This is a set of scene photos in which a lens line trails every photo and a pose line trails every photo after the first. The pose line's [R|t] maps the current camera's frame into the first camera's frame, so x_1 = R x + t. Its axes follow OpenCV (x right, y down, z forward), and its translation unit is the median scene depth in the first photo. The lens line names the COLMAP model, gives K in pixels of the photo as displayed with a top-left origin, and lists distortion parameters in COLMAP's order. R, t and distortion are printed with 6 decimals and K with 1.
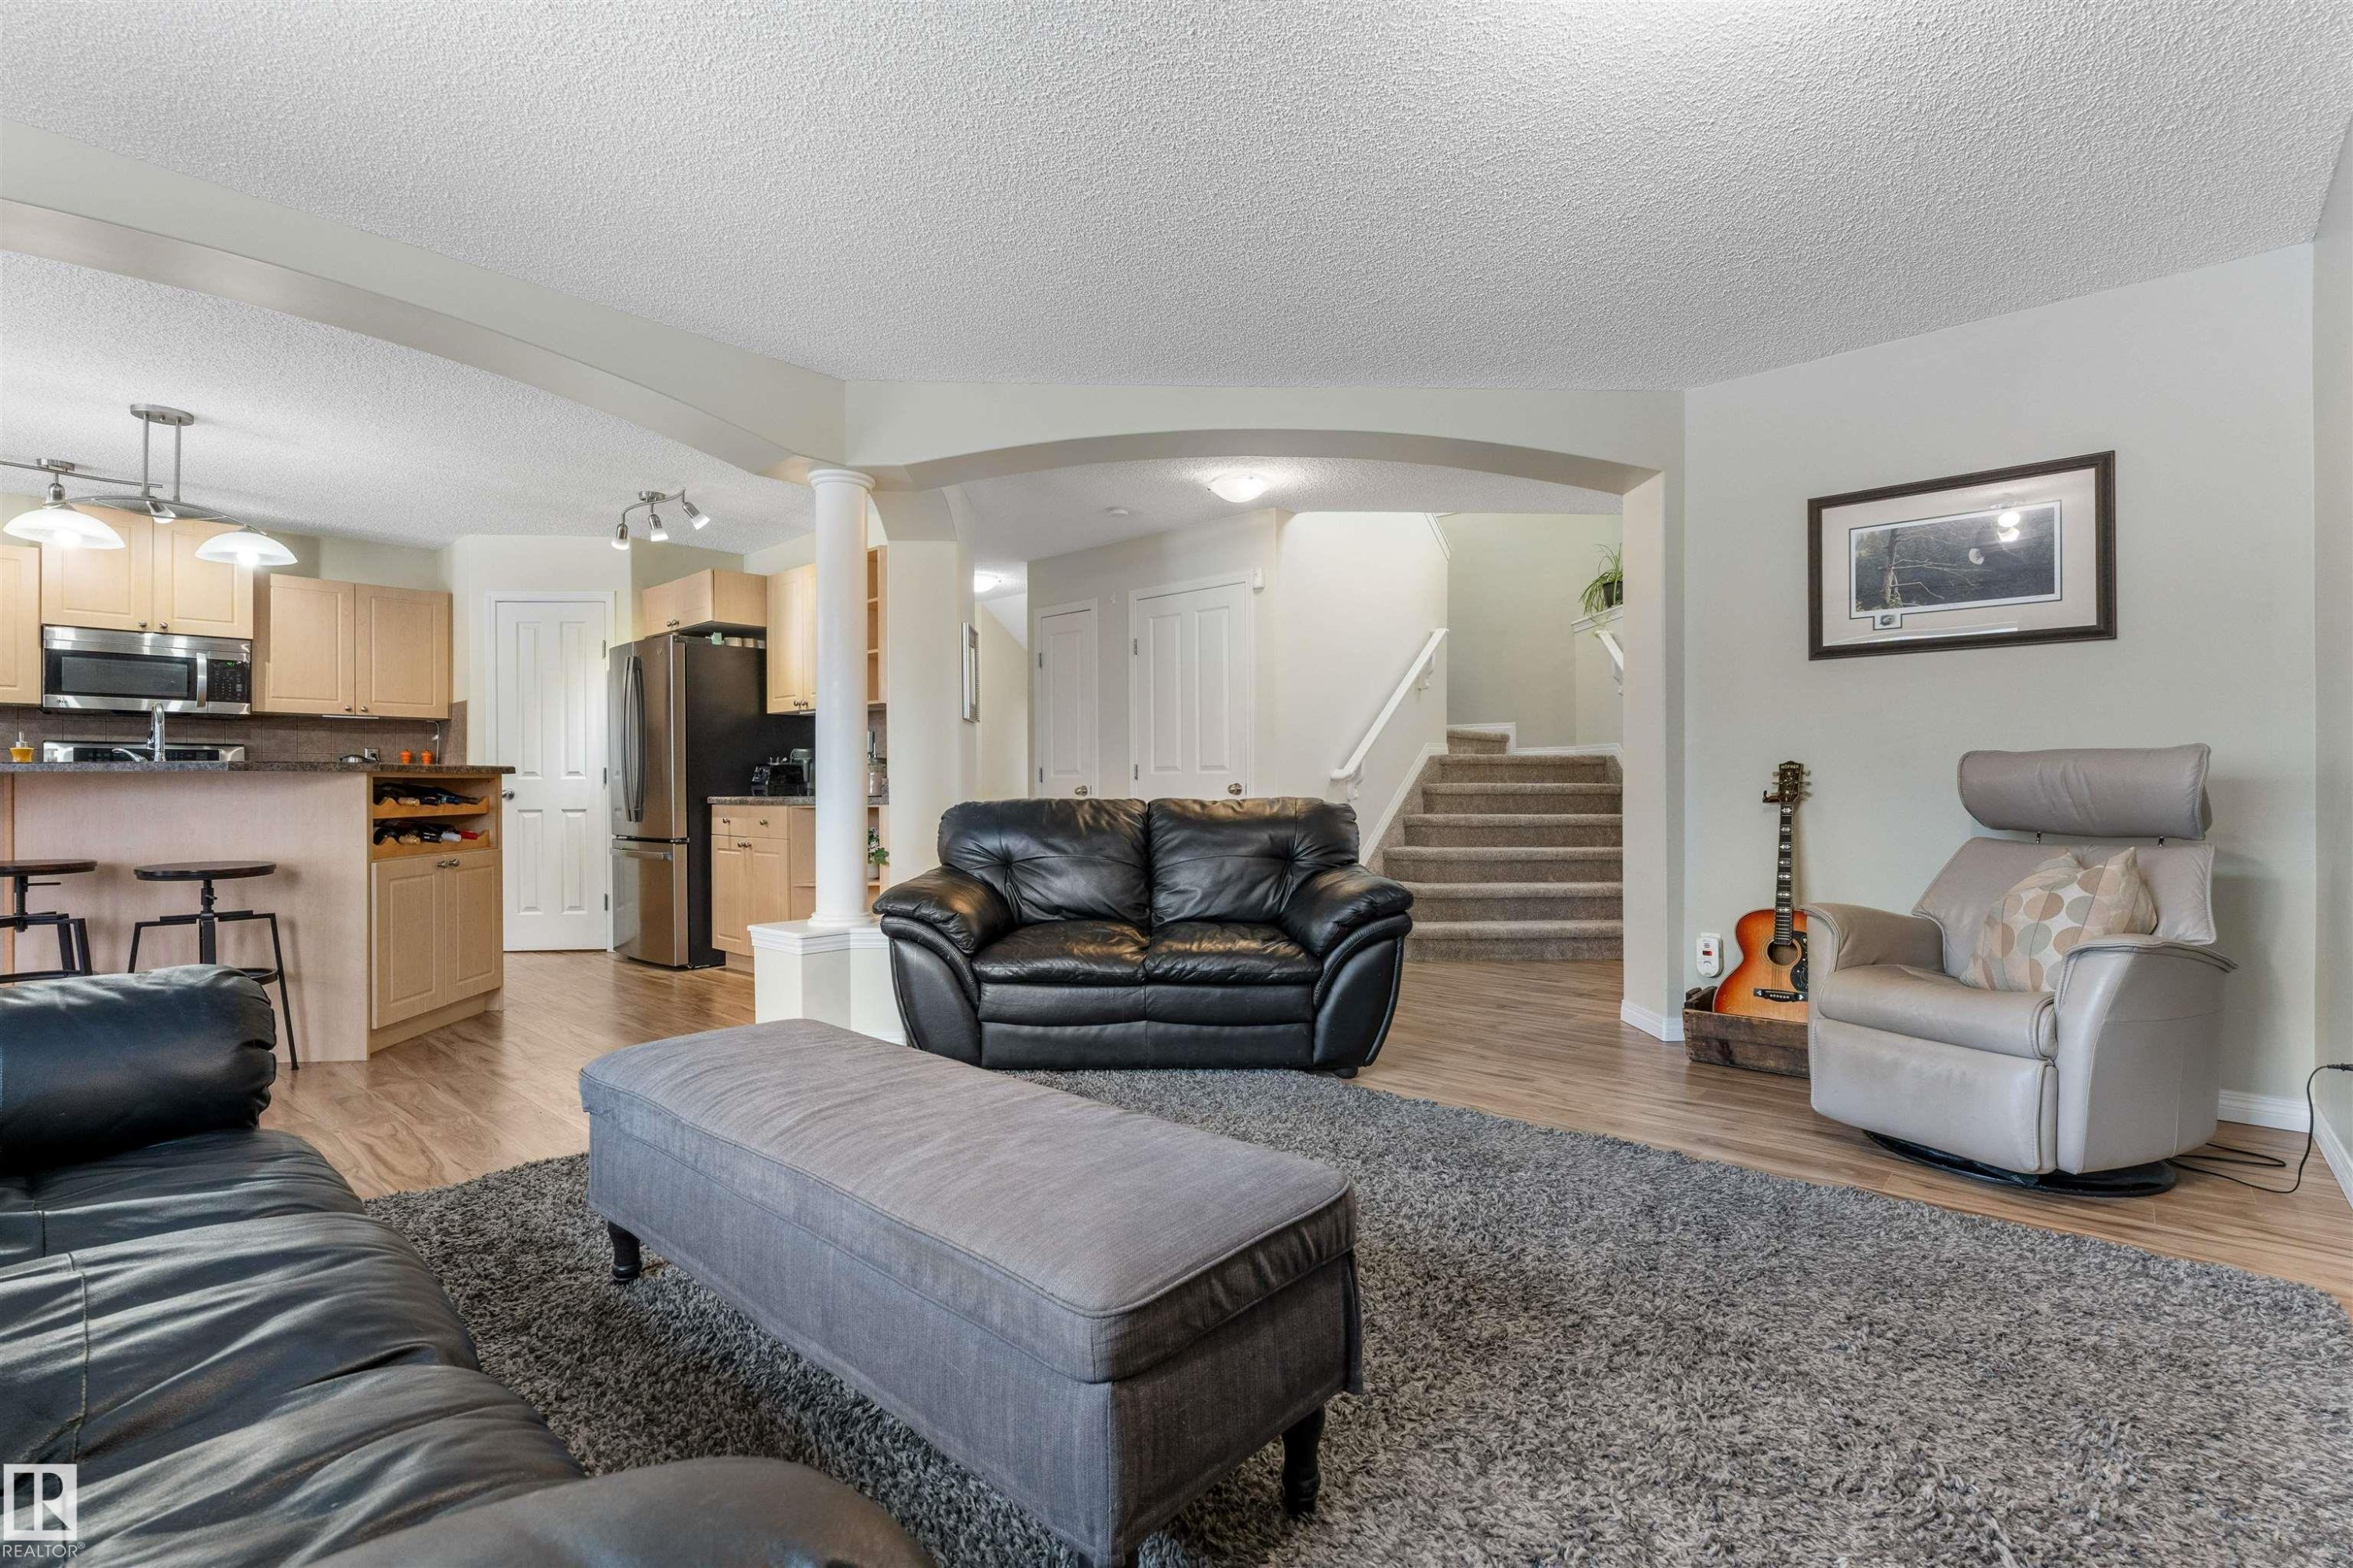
lens RADIAL K [[1071.0, 0, 1201.7], [0, 1071.0, 782.5], [0, 0, 1]] dist [-0.010232, 0.002971]
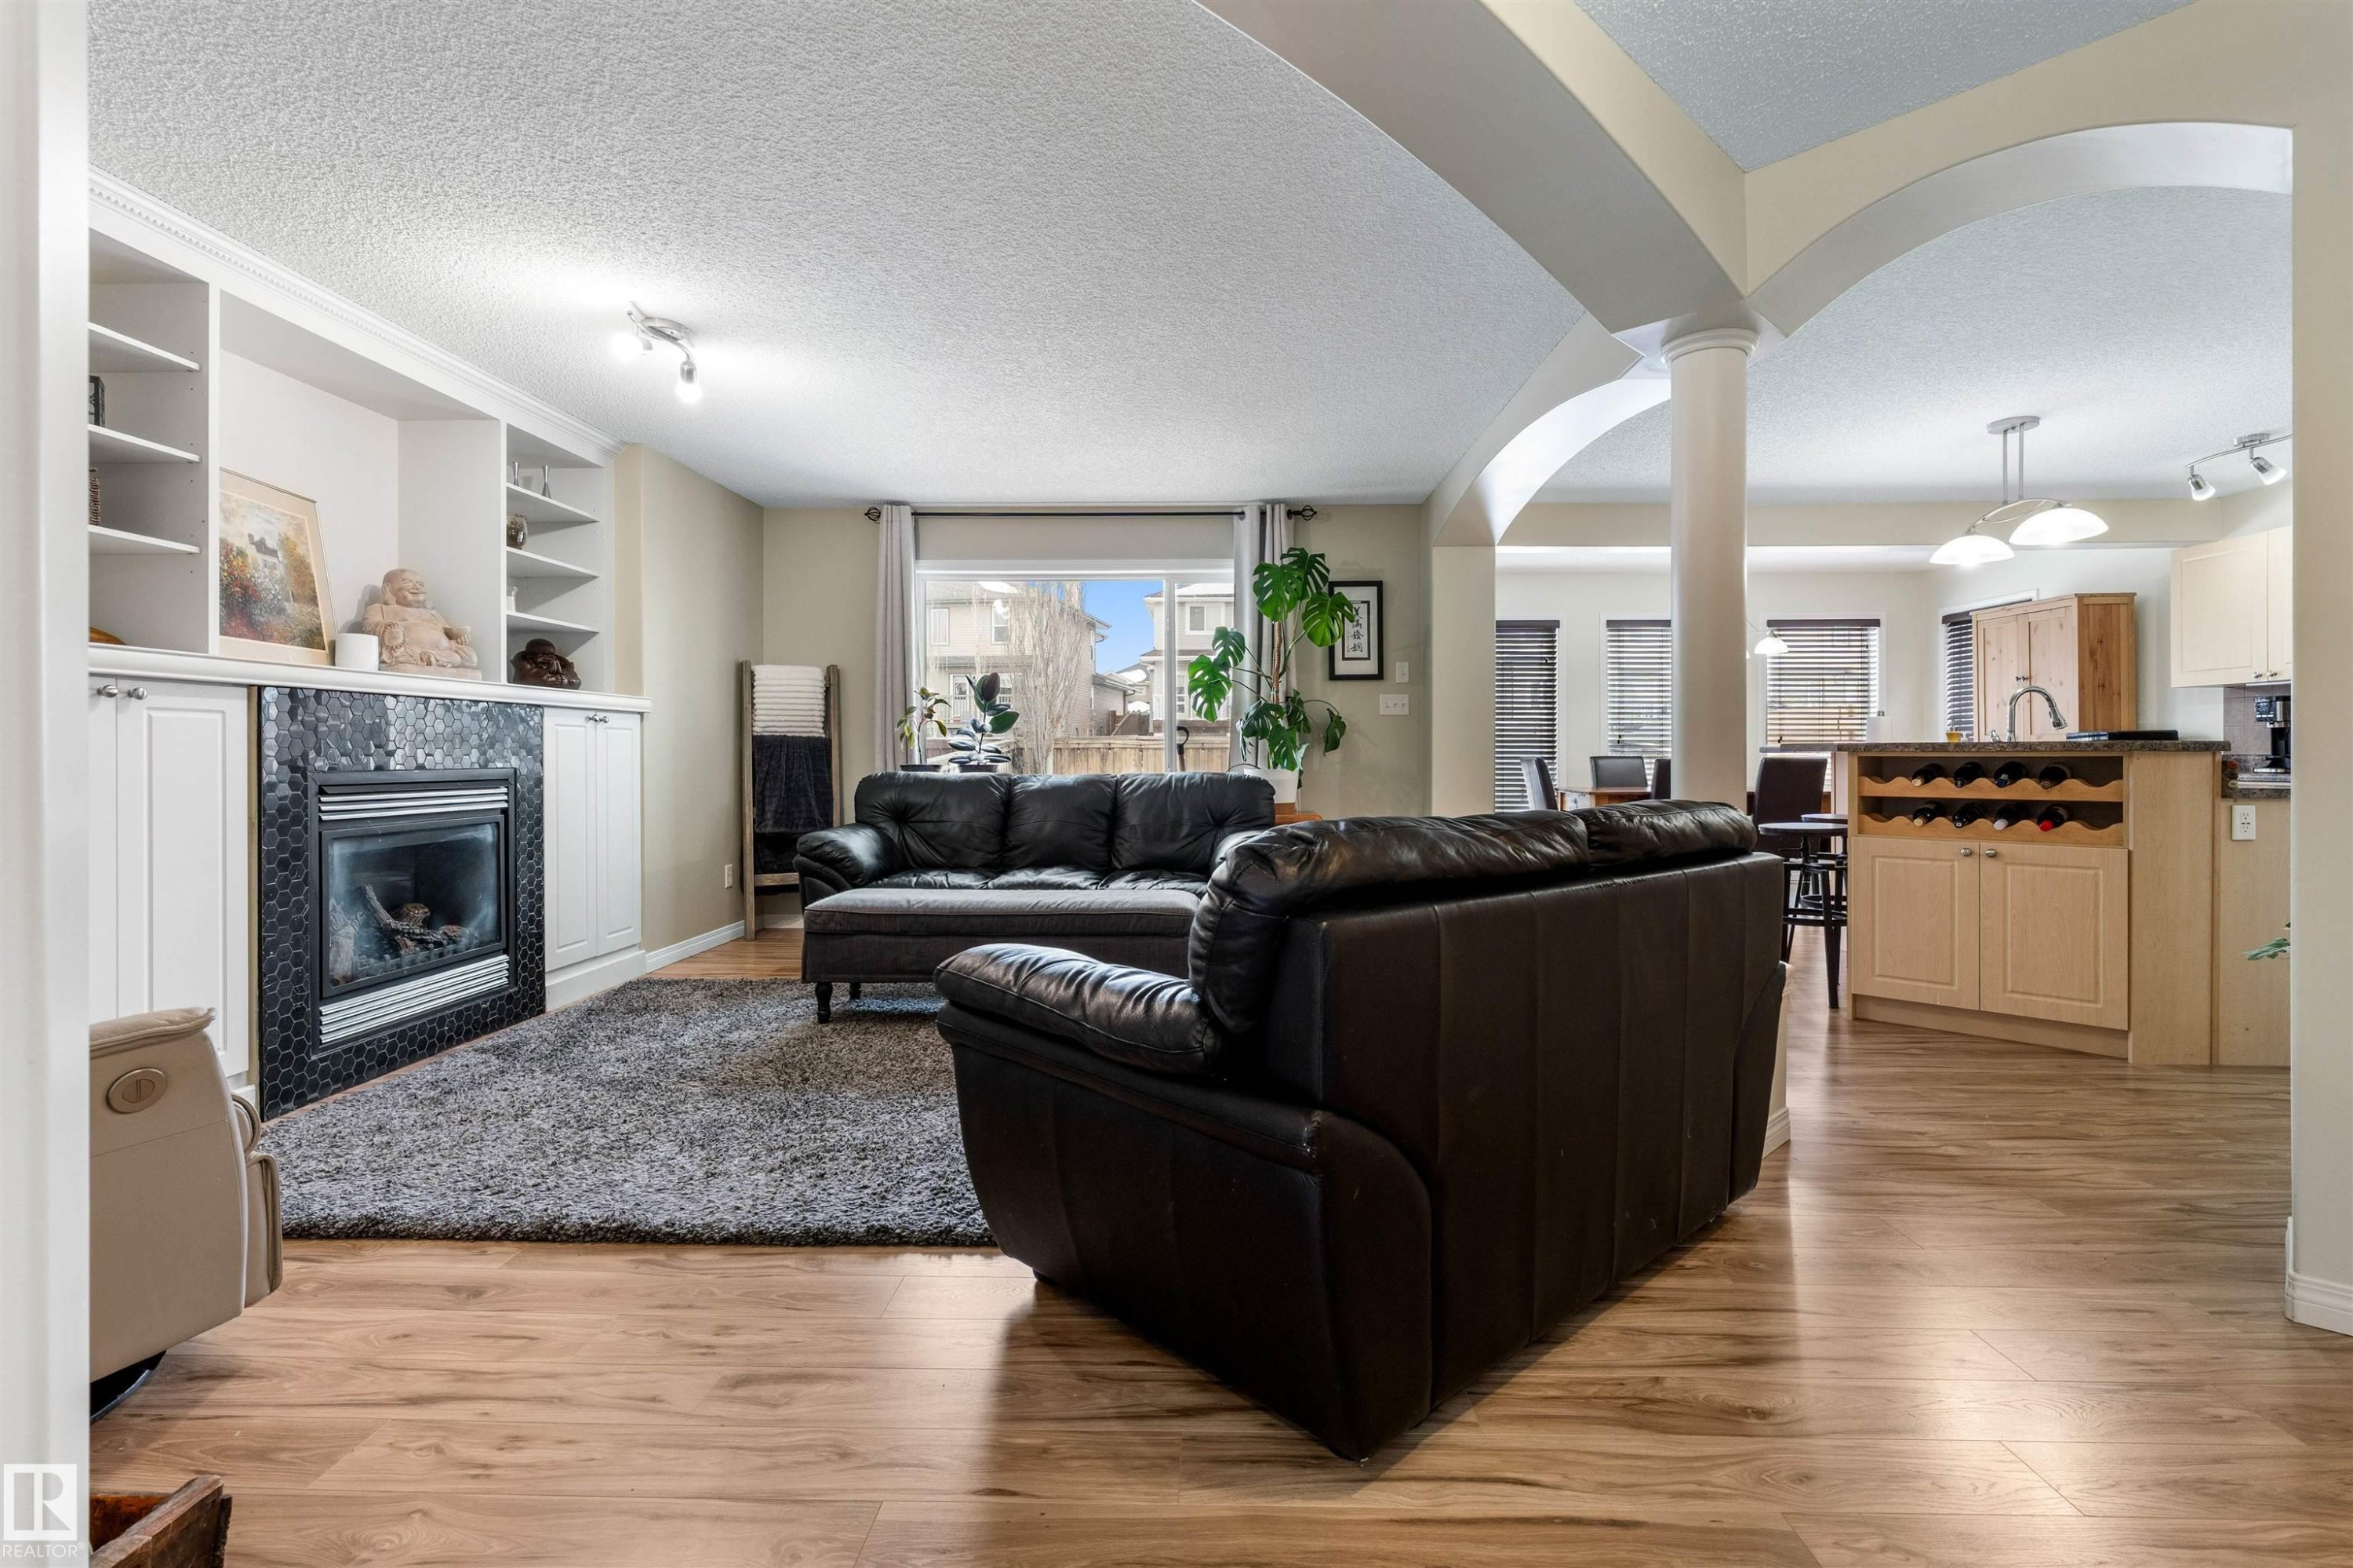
lens RADIAL K [[1071.0, 0, 1169.2], [0, 1071.0, 765.9], [0, 0, 1]] dist [-0.010232, 0.002971]
pose [[-0.772341, 0.010587, -0.635120, 0.294652], [0.005953, 0.999938, 0.009429, -0.006859], [0.635180, 0.003502, -0.772356, 0.956180]]
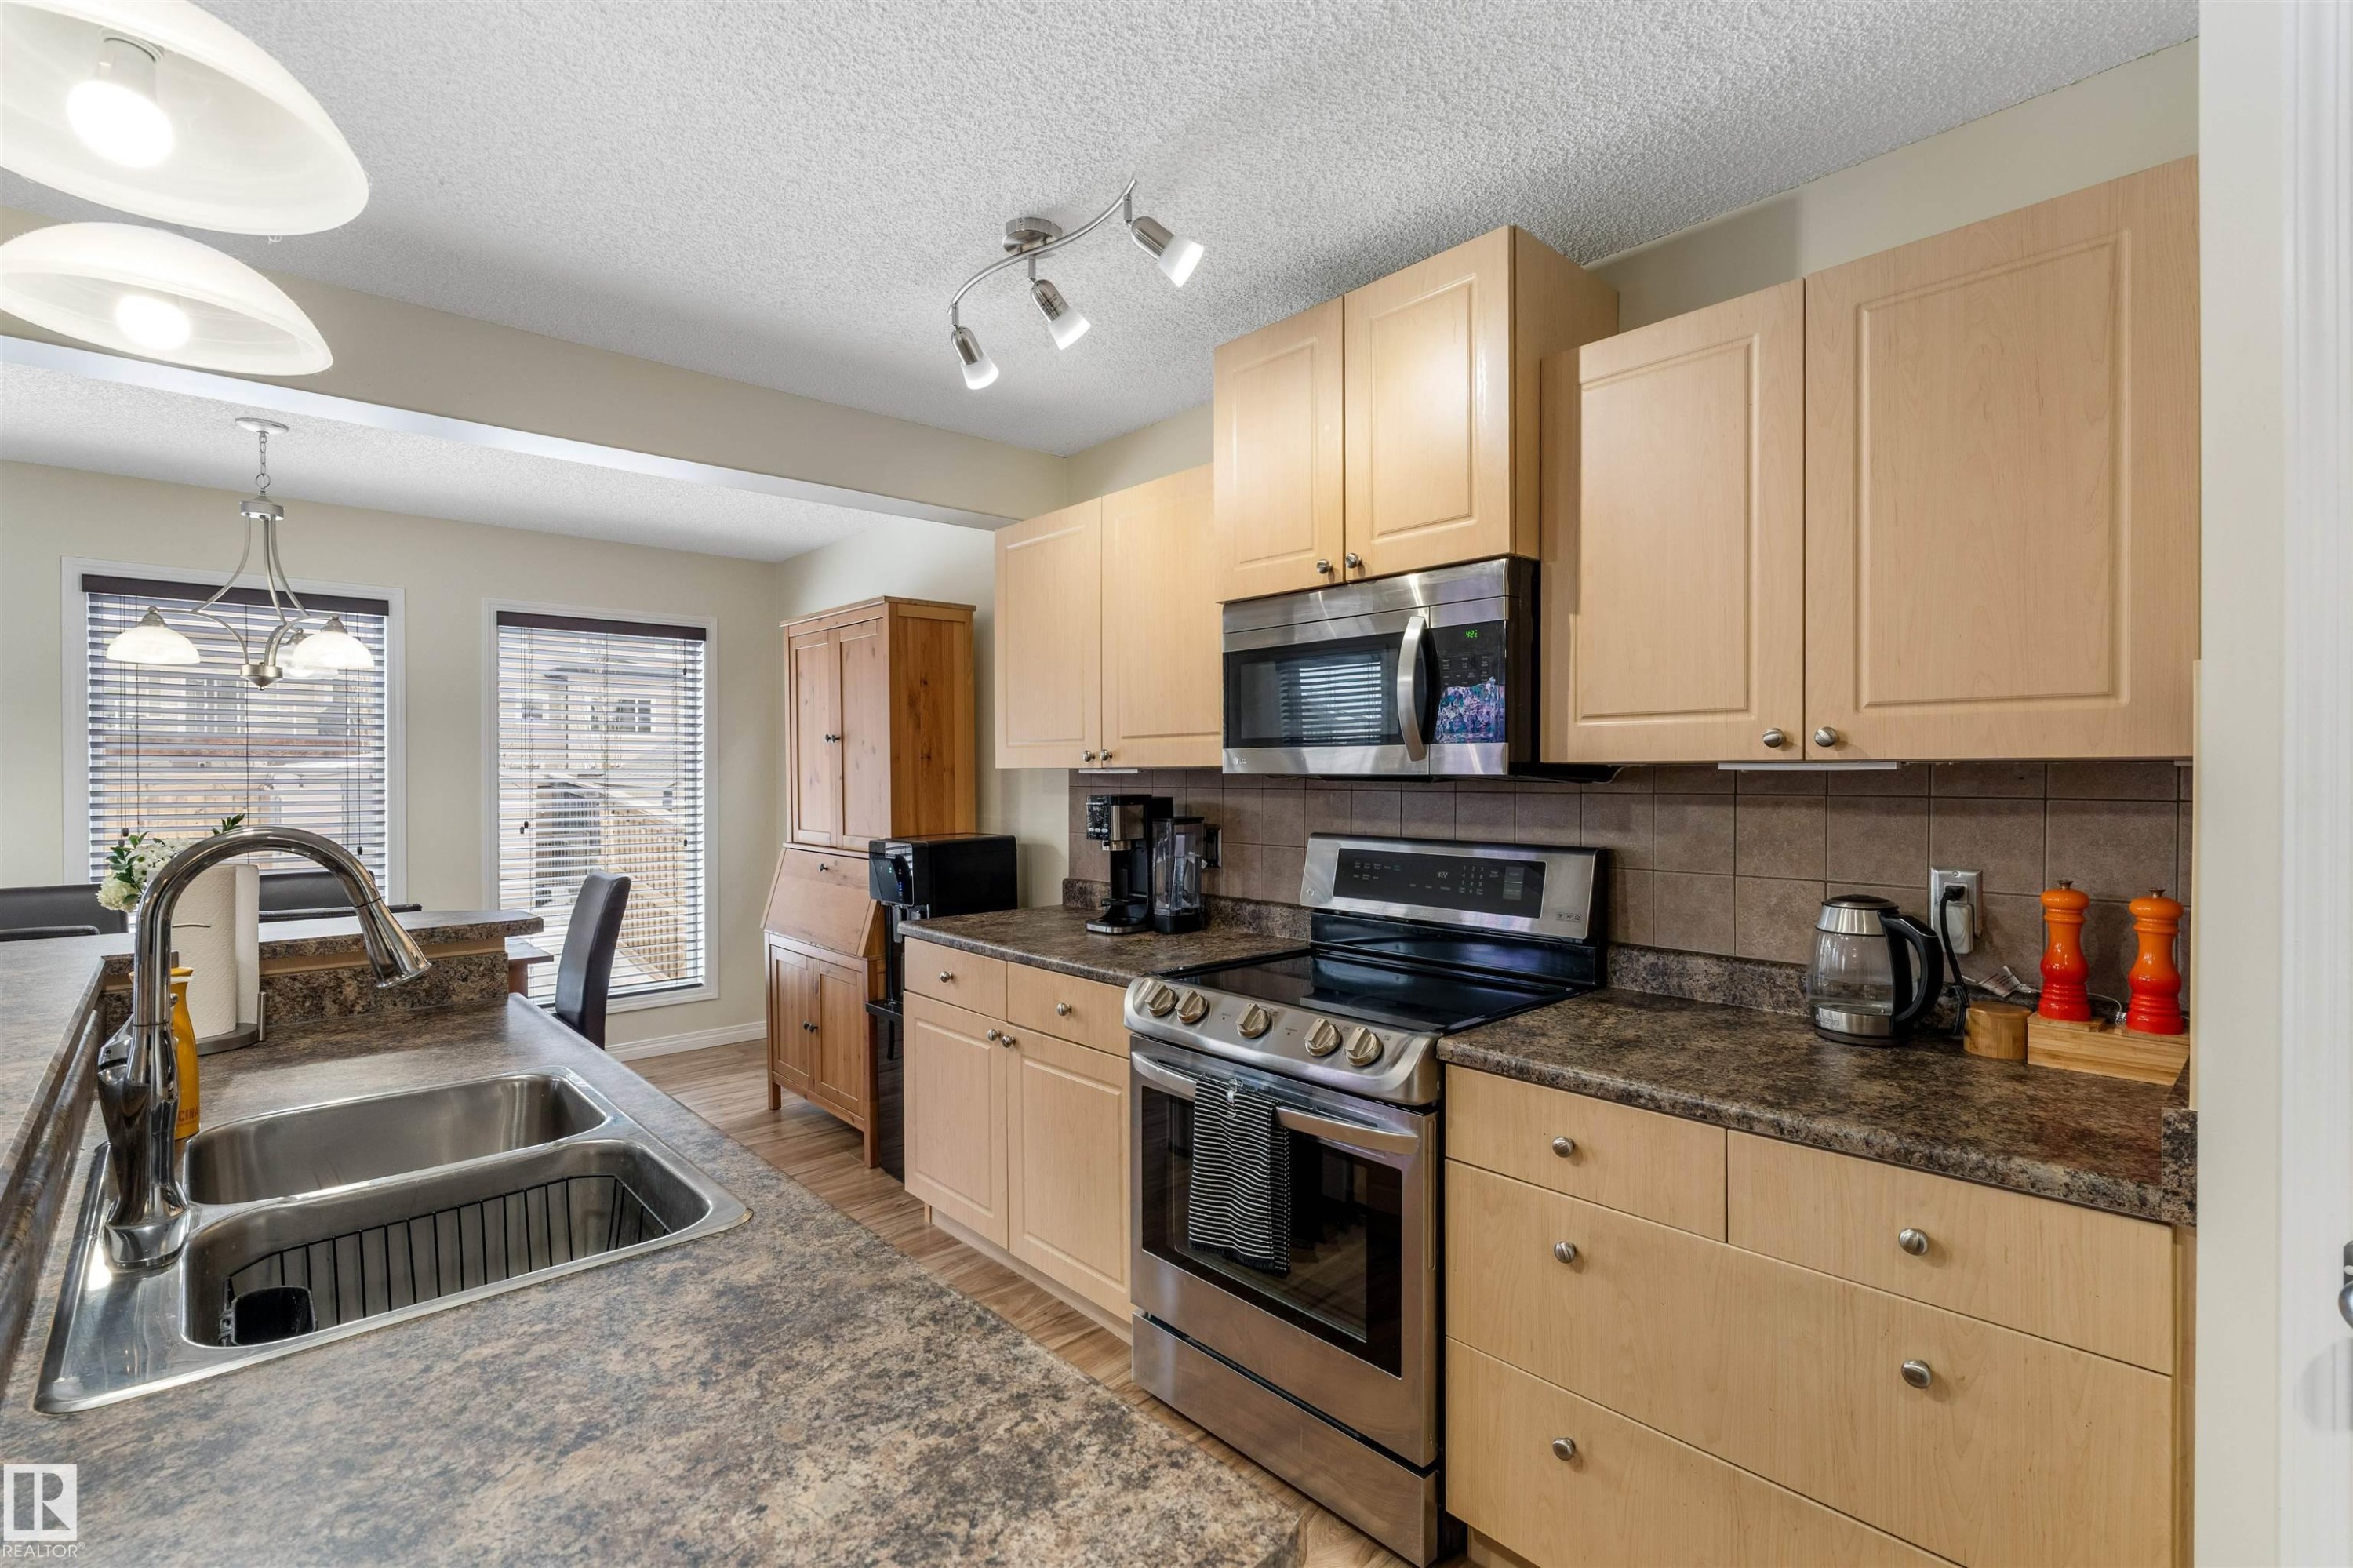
lens RADIAL K [[1071.0, 0, 1172.5], [0, 1071.0, 776.7], [0, 0, 1]] dist [-0.010232, 0.002971]
pose [[-0.107343, 0.004715, -0.994211, -0.545902], [0.004203, 0.999982, 0.004289, -0.065688], [0.994213, -0.003718, -0.107361, 0.937257]]
